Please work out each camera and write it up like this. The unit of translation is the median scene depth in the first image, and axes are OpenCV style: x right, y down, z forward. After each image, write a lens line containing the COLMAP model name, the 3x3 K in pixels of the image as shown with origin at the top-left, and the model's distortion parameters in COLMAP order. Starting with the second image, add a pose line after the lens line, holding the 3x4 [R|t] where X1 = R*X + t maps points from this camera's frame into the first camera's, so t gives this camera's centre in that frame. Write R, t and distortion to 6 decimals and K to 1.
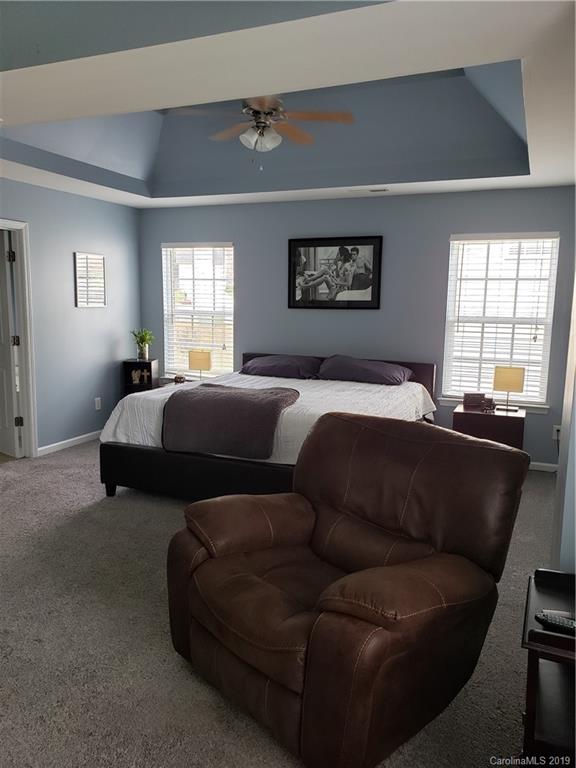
lens RADIAL K [[599.5, 0, 348.8], [0, 599.5, 410.0], [0, 0, 1]] dist [0.035355, -0.023782]
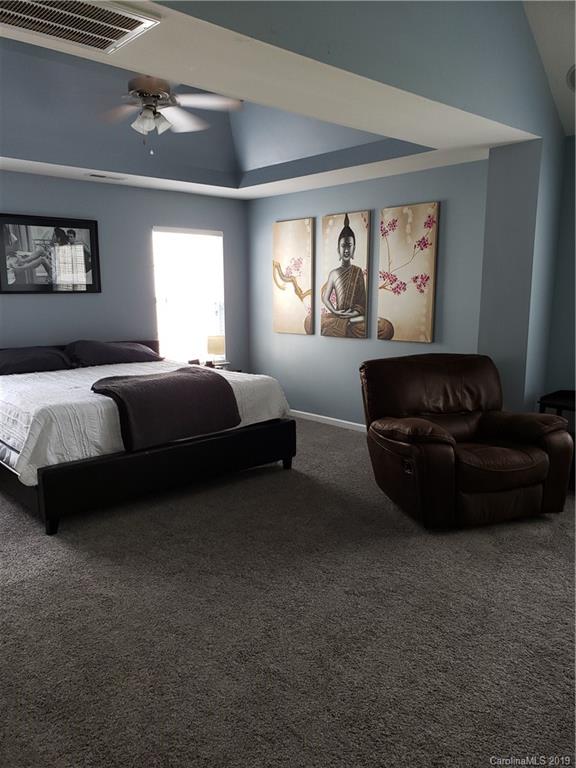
lens RADIAL K [[599.5, 0, 282.2], [0, 599.5, 389.8], [0, 0, 1]] dist [0.035355, -0.023782]
pose [[0.409837, -0.165709, 0.896980, -0.748206], [0.171248, 0.979853, 0.102775, -0.057963], [-0.895939, 0.111485, 0.429958, 0.299077]]
